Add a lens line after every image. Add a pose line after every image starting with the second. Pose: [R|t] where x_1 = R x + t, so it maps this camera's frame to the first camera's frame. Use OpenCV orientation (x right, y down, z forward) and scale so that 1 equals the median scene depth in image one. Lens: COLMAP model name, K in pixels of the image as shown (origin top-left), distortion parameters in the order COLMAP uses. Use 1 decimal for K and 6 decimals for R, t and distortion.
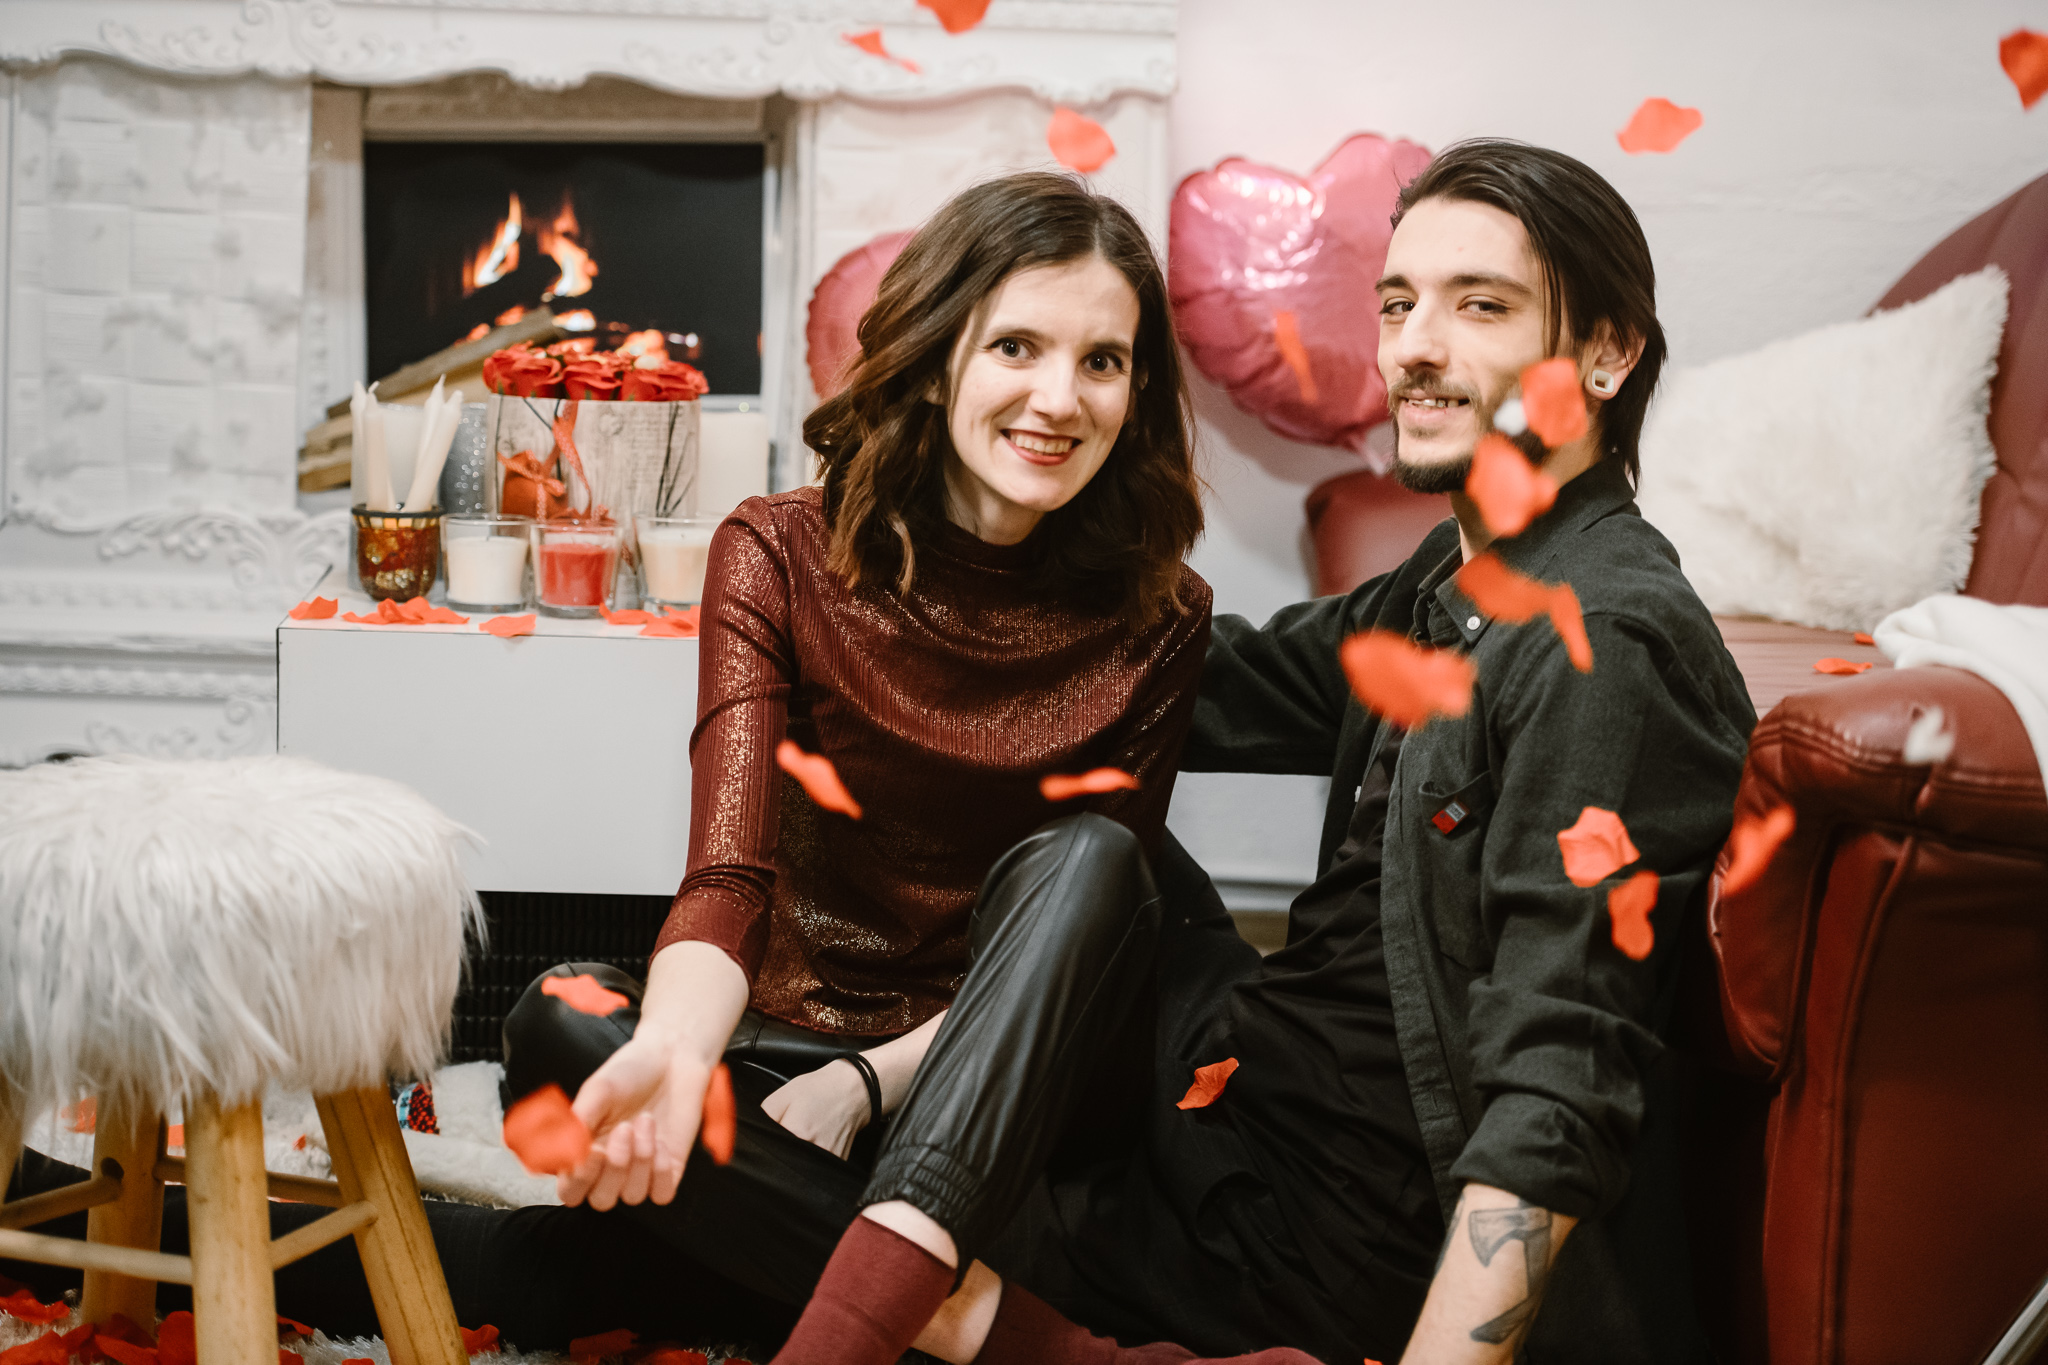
lens RADIAL K [[4133.1, 0, 1024.0], [0, 4133.1, 682.5], [0, 0, 1]] dist [-0.079707, -0.409633]
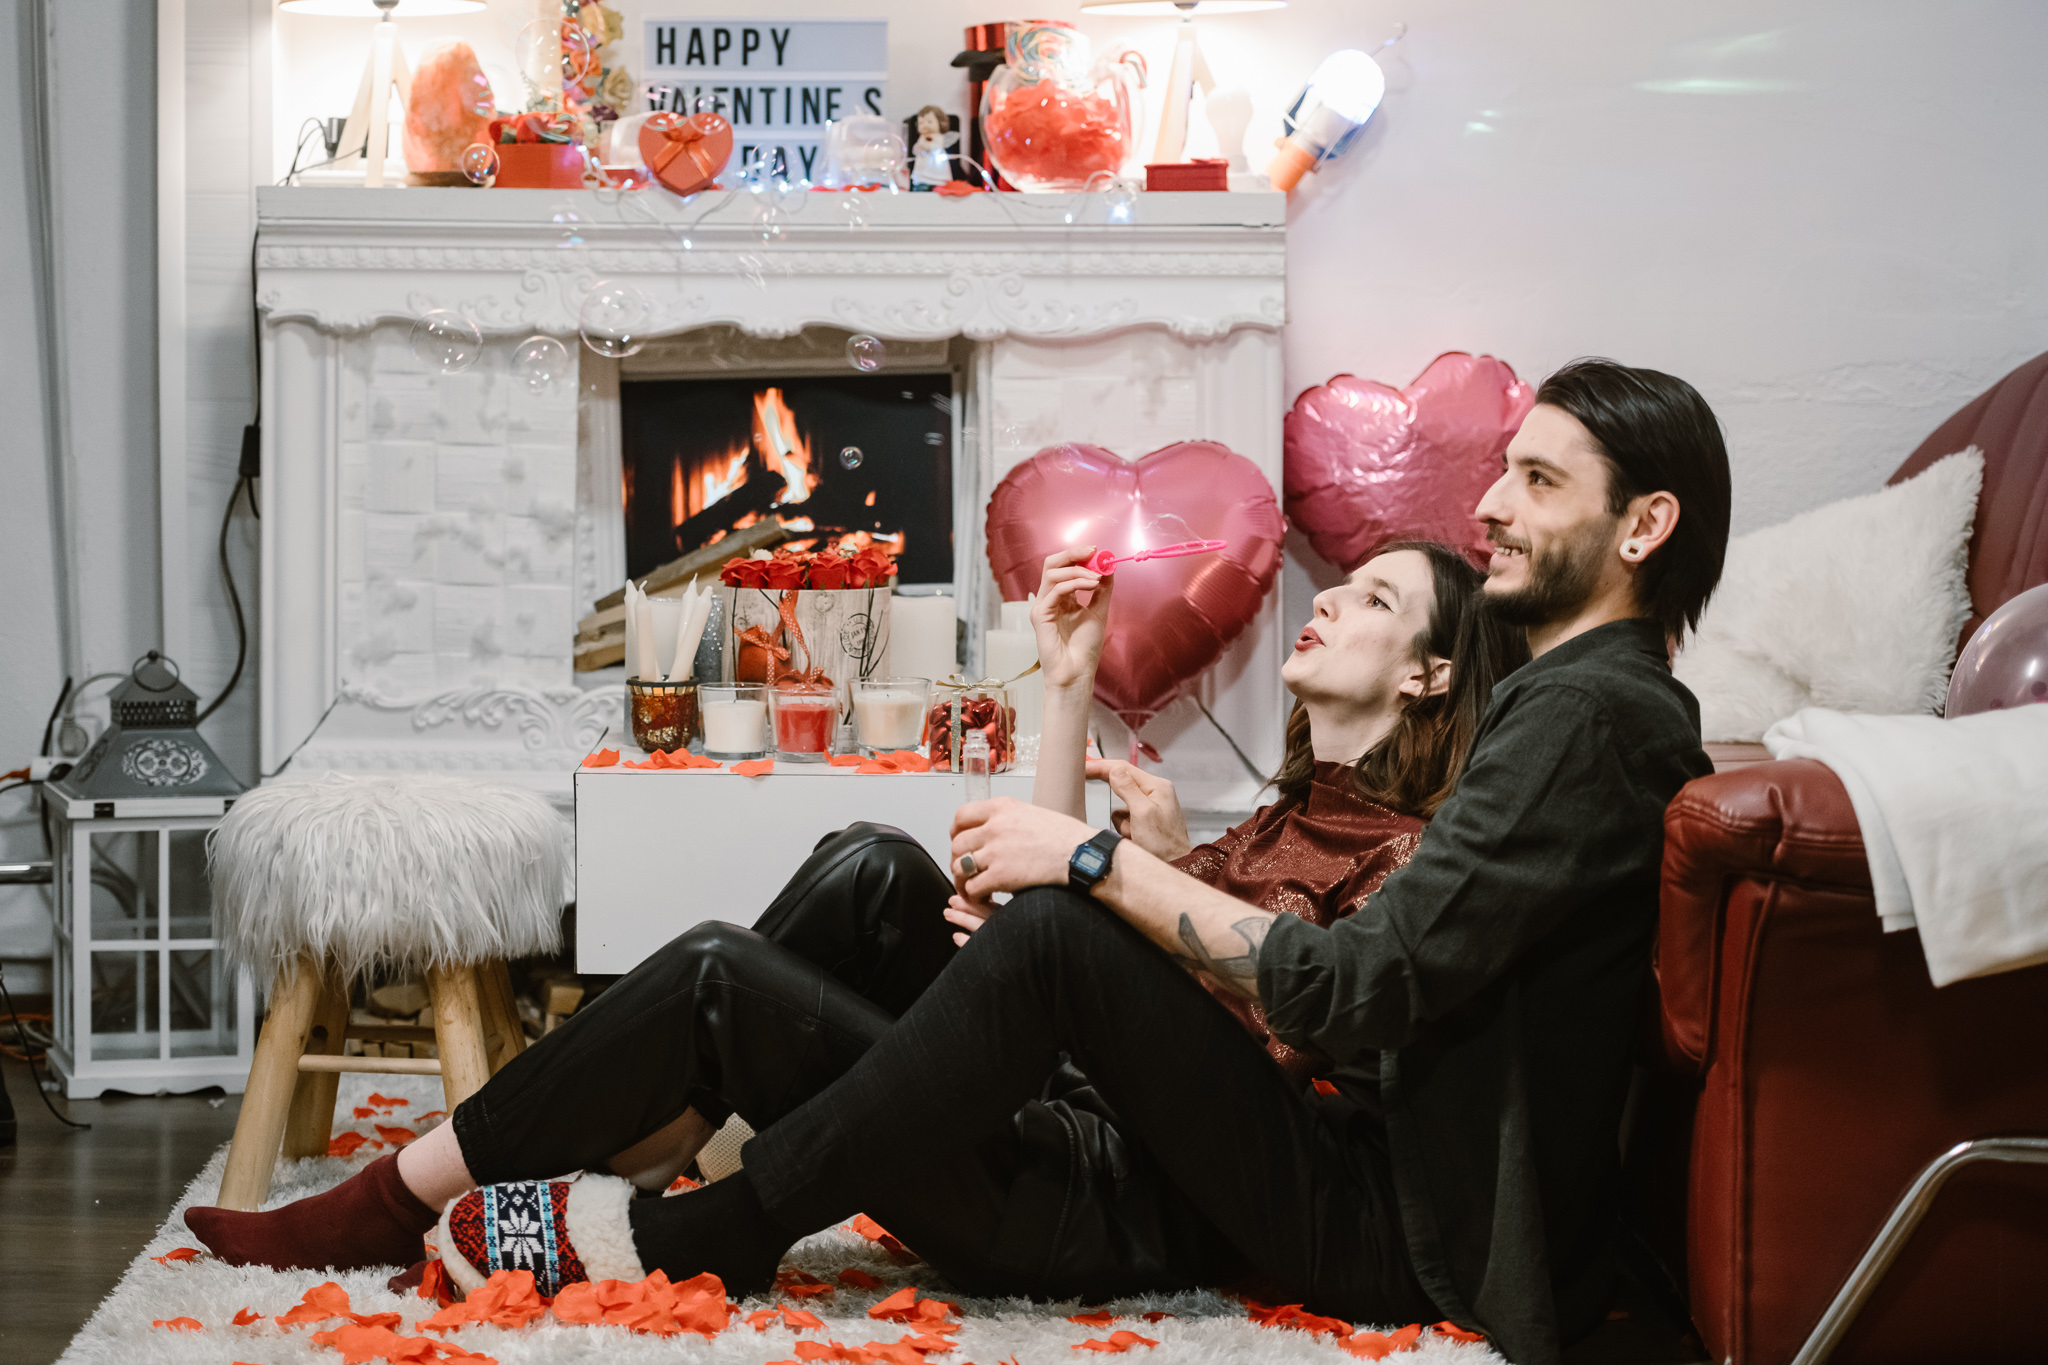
lens RADIAL K [[4402.2, 0, 888.4], [0, 4402.2, 627.7], [0, 0, 1]] dist [-0.078167, -0.199594]
pose [[0.995954, -0.026282, -0.085941, 0.029267], [0.021310, 0.998074, -0.058268, 0.019130], [0.087307, 0.056201, 0.994595, -0.293927]]
